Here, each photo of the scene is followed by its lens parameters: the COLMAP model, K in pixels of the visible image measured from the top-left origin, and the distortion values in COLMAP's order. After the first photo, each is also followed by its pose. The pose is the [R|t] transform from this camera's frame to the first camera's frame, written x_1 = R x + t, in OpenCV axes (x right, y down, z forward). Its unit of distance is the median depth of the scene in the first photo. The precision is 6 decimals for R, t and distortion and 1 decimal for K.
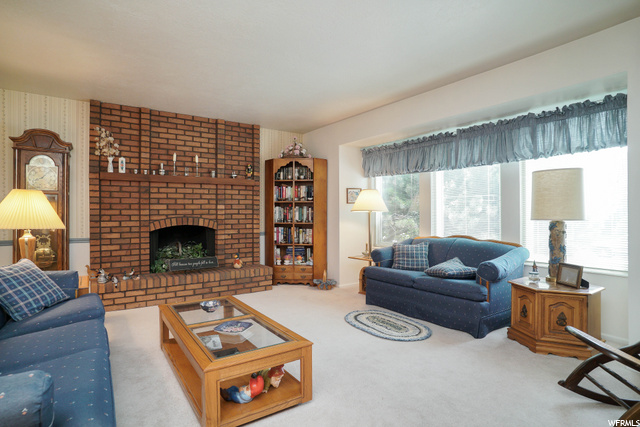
lens RADIAL K [[338.5, 0, 320.2], [0, 338.5, 210.3], [0, 0, 1]] dist [-0.020962, 0.007910]
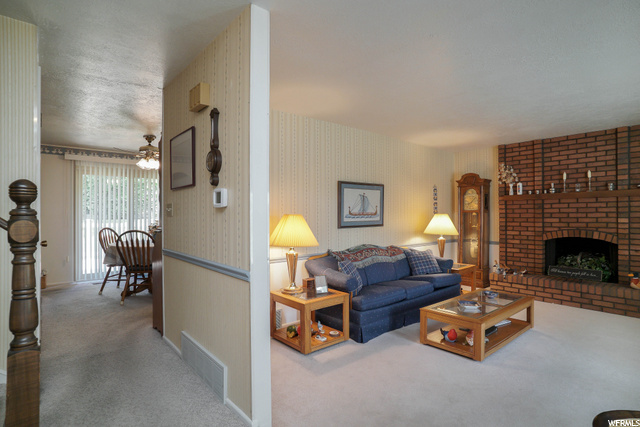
lens RADIAL K [[338.5, 0, 314.8], [0, 338.5, 209.3], [0, 0, 1]] dist [-0.020962, 0.007910]
pose [[0.114354, -0.012286, -0.993364, 0.606946], [0.012407, 0.999863, -0.010938, -0.047027], [0.993363, -0.011074, 0.114491, 0.046160]]
